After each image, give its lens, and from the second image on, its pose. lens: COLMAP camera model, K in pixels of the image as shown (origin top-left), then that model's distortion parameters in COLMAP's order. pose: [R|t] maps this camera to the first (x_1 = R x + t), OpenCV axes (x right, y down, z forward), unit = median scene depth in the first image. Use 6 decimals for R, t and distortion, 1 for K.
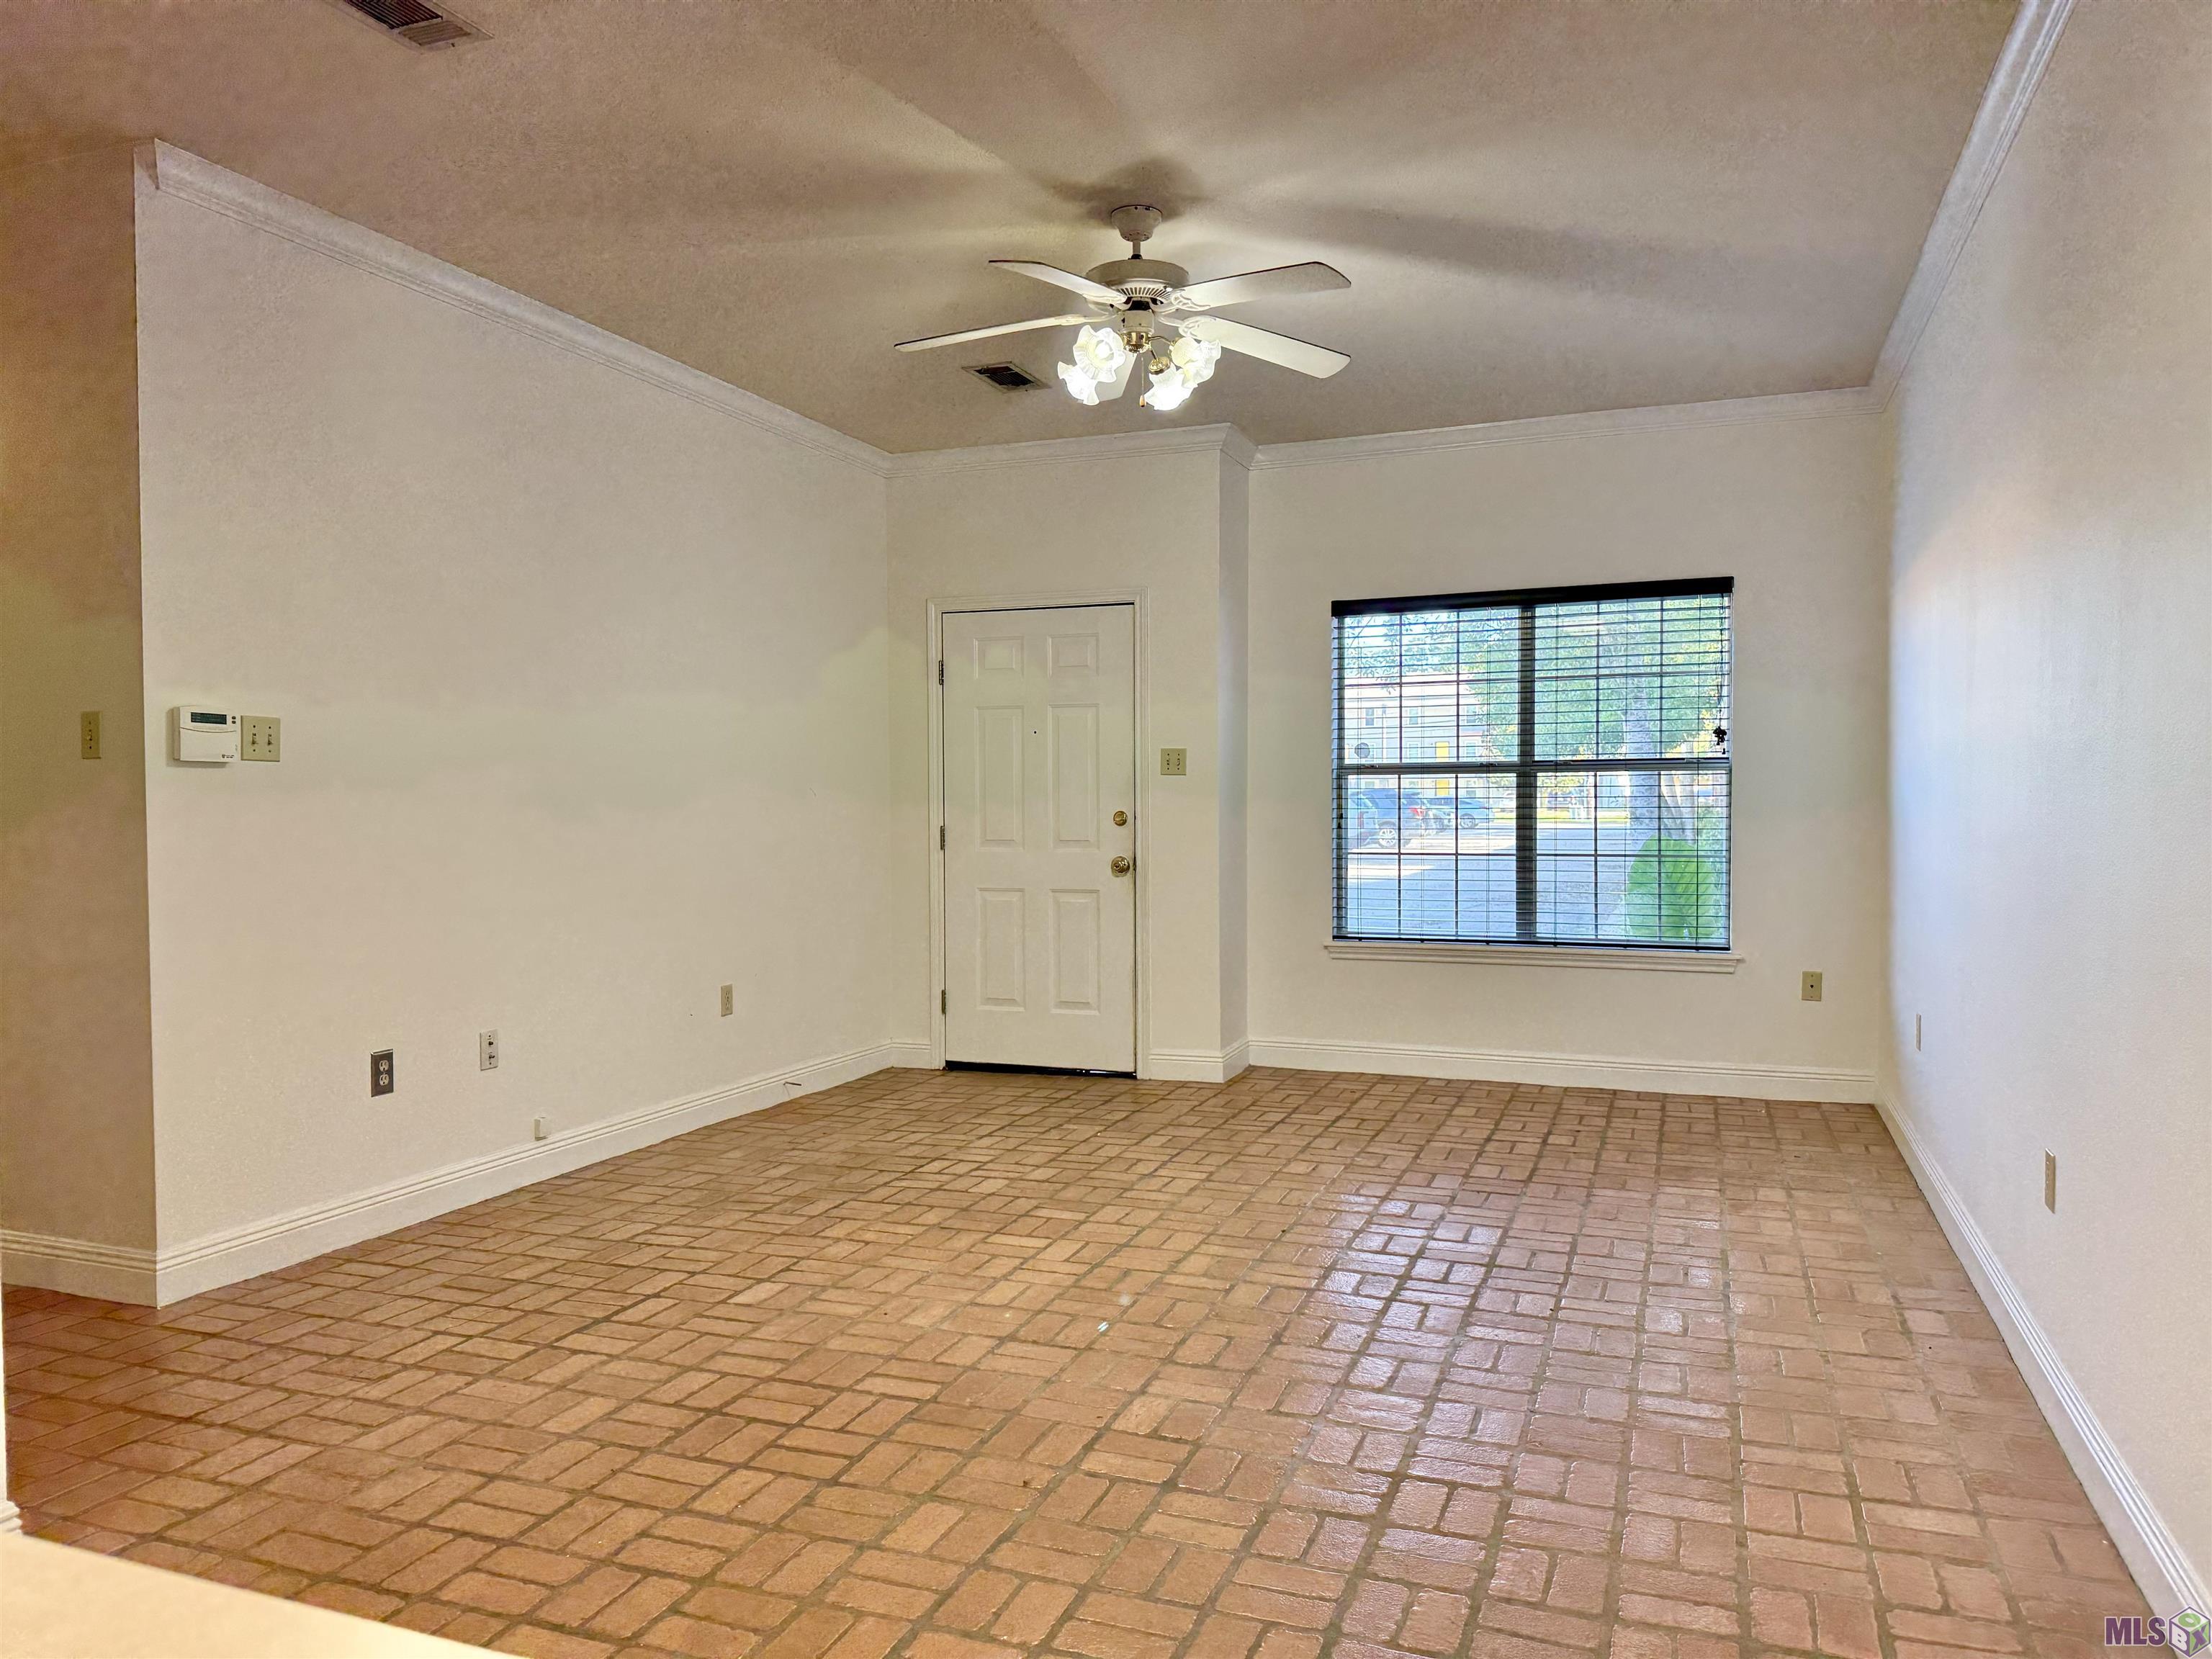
lens RADIAL K [[1551.9, 0, 1104.1], [0, 1551.9, 831.2], [0, 0, 1]] dist [0.029711, -0.039850]
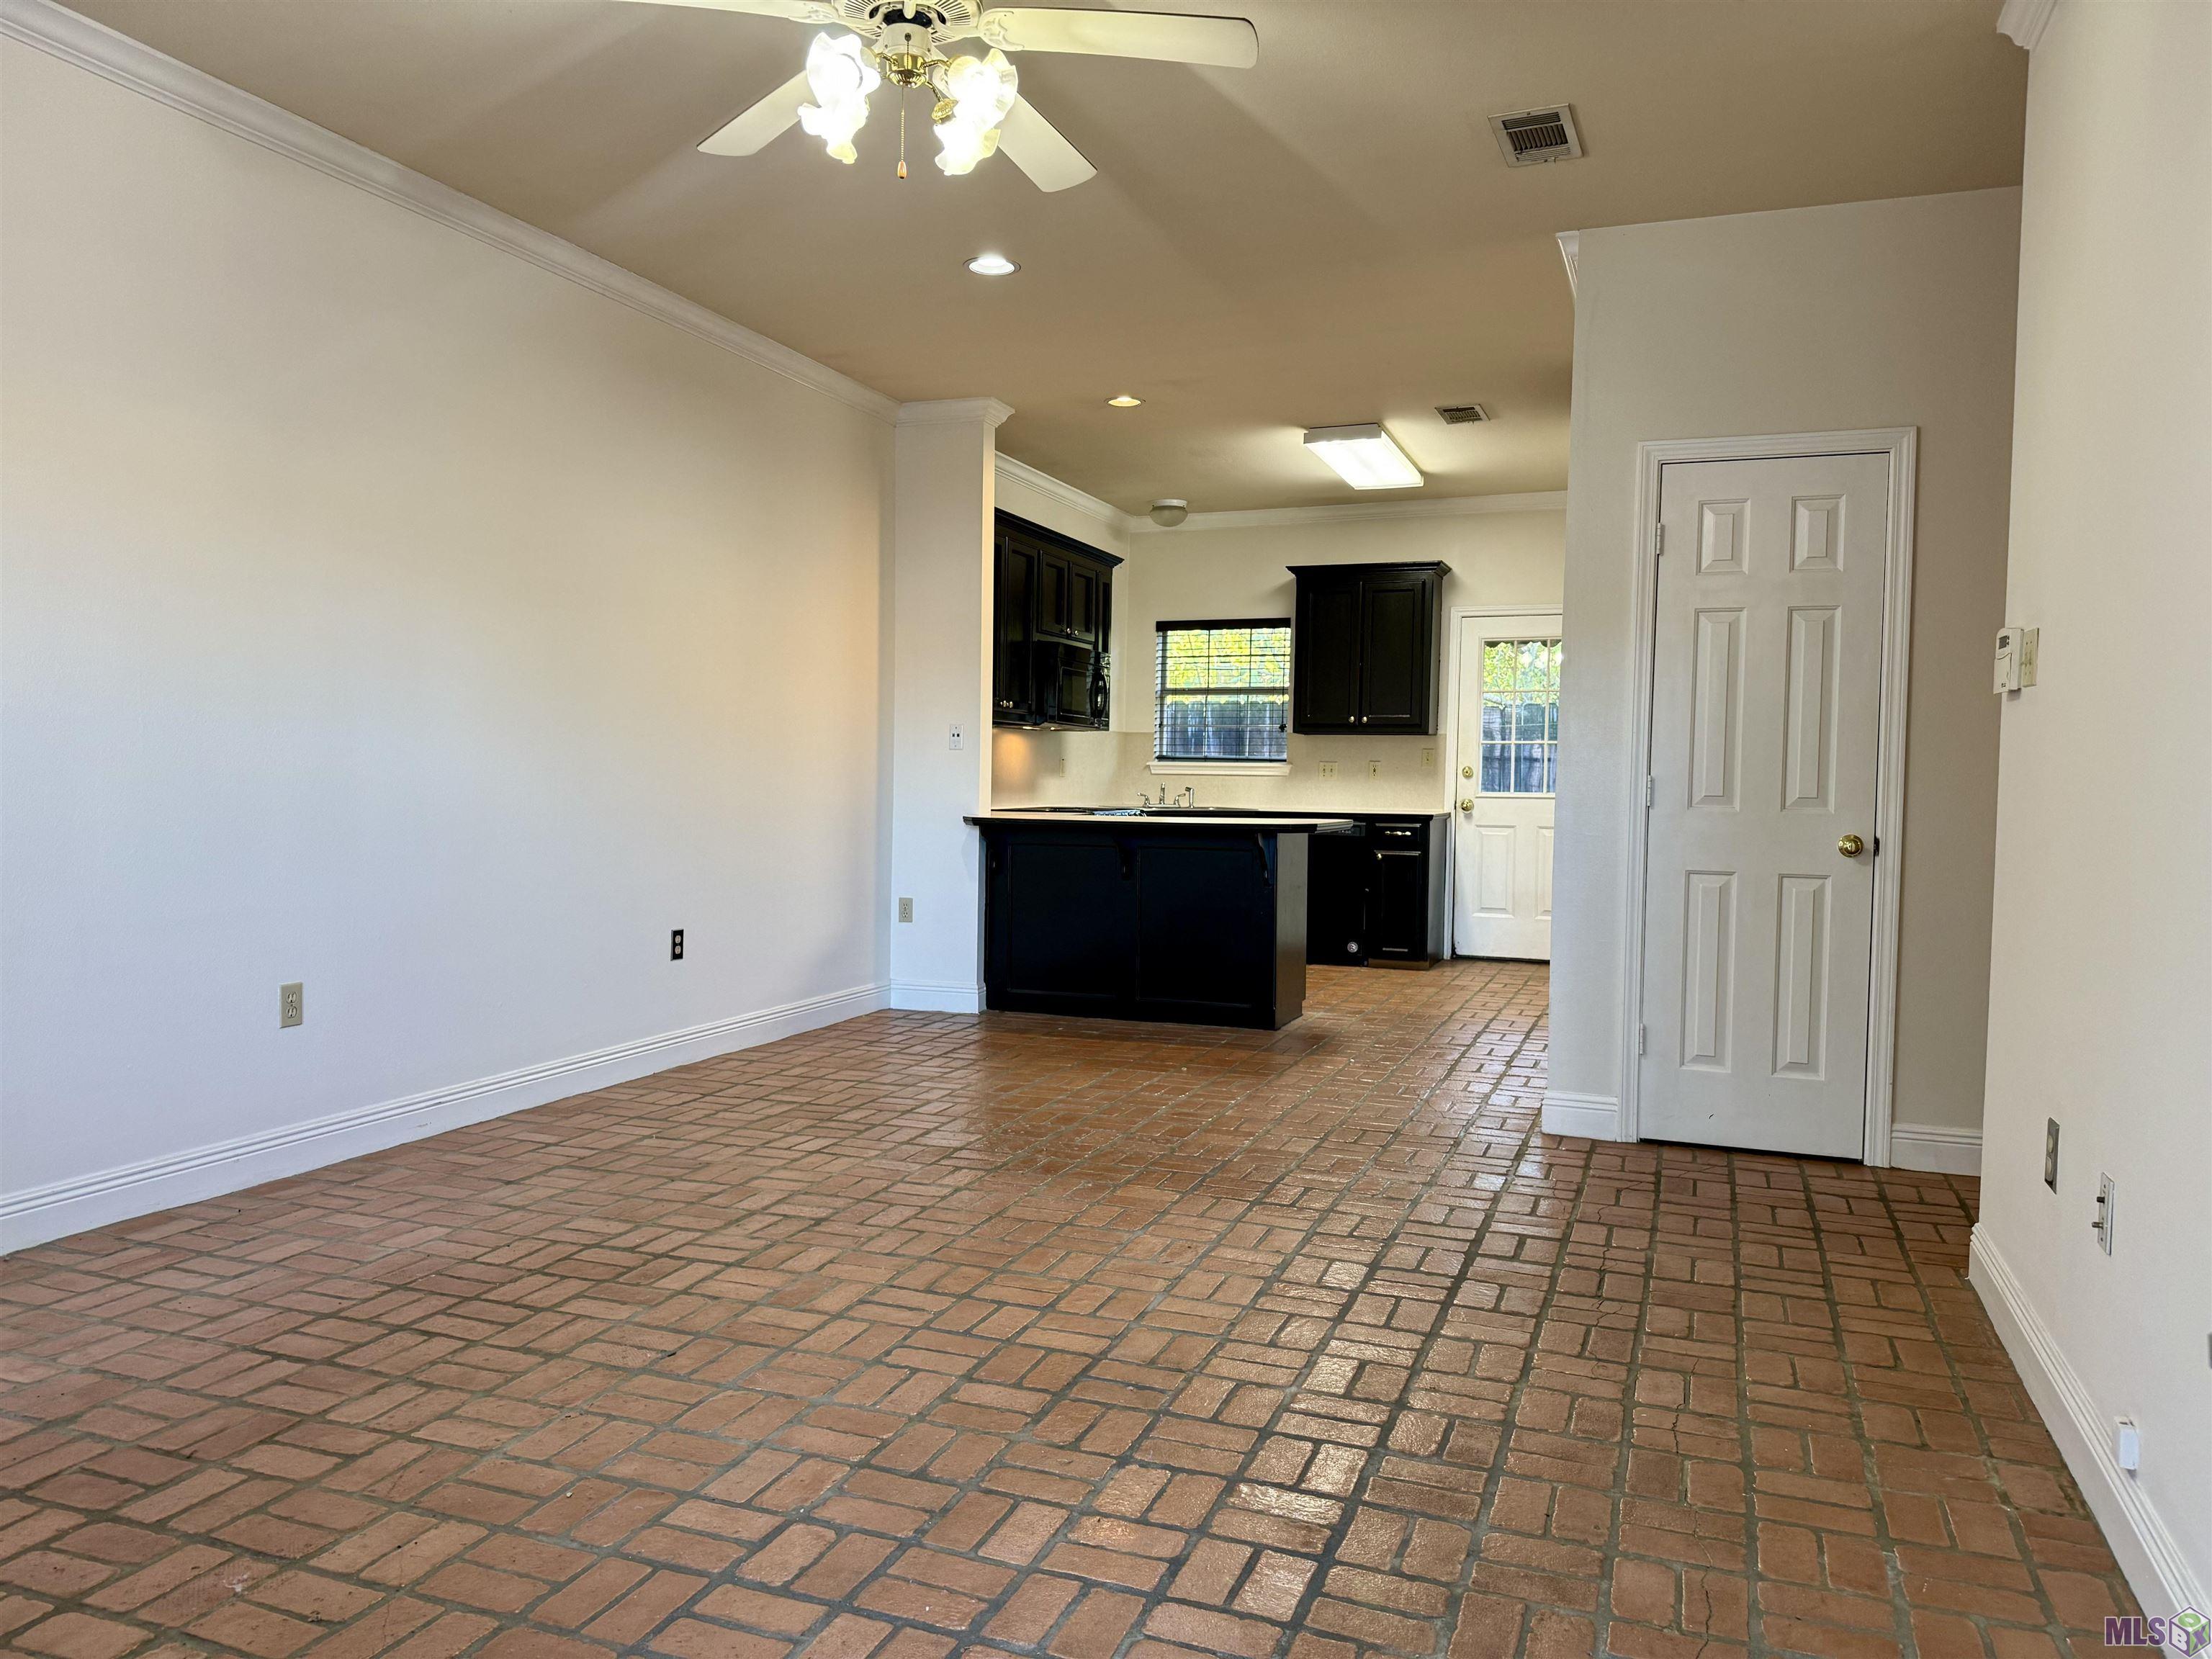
lens RADIAL K [[1551.9, 0, 1105.2], [0, 1551.9, 826.4], [0, 0, 1]] dist [0.029711, -0.039850]
pose [[-0.999946, -0.010297, -0.001518, -0.068637], [-0.010370, 0.998128, 0.060272, -0.015037], [0.000895, 0.060284, -0.998181, 1.650526]]
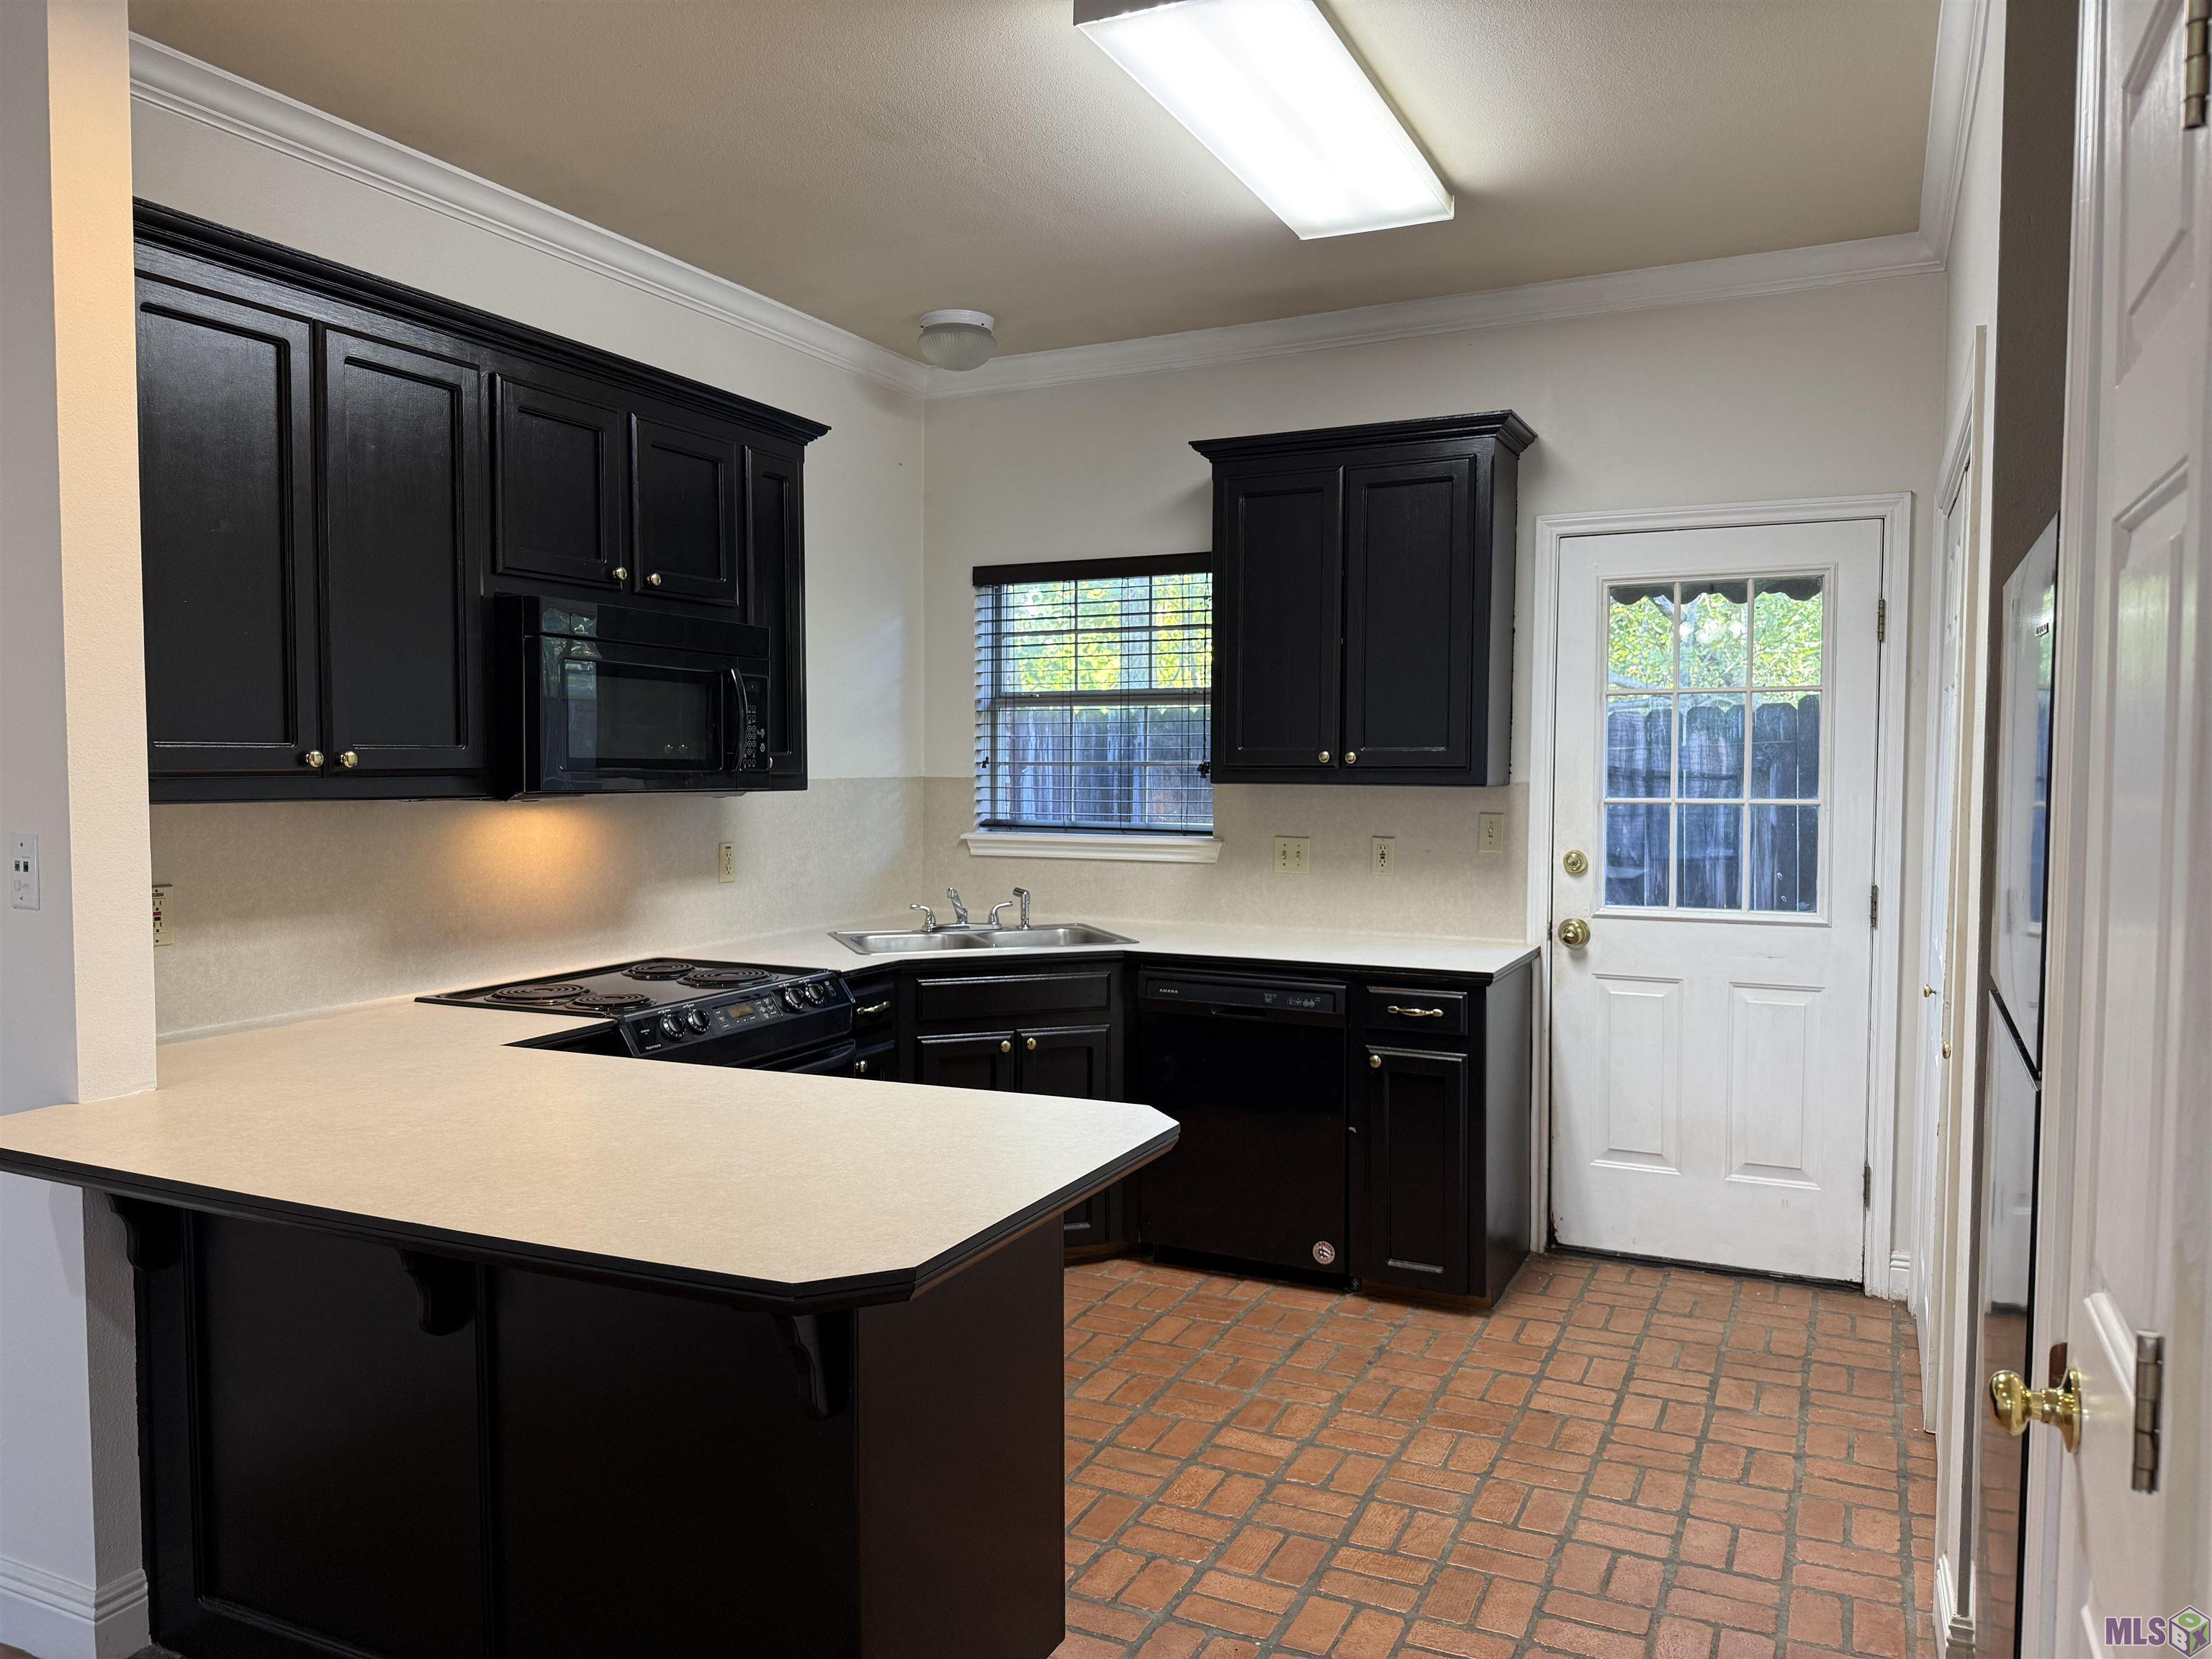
lens RADIAL K [[1551.9, 0, 1123.8], [0, 1551.9, 813.3], [0, 0, 1]] dist [0.029711, -0.039850]
pose [[-0.996939, 0.001337, 0.078177, -0.360500], [0.005868, 0.998313, 0.057761, -0.058612], [-0.077968, 0.058043, -0.995265, 0.521990]]
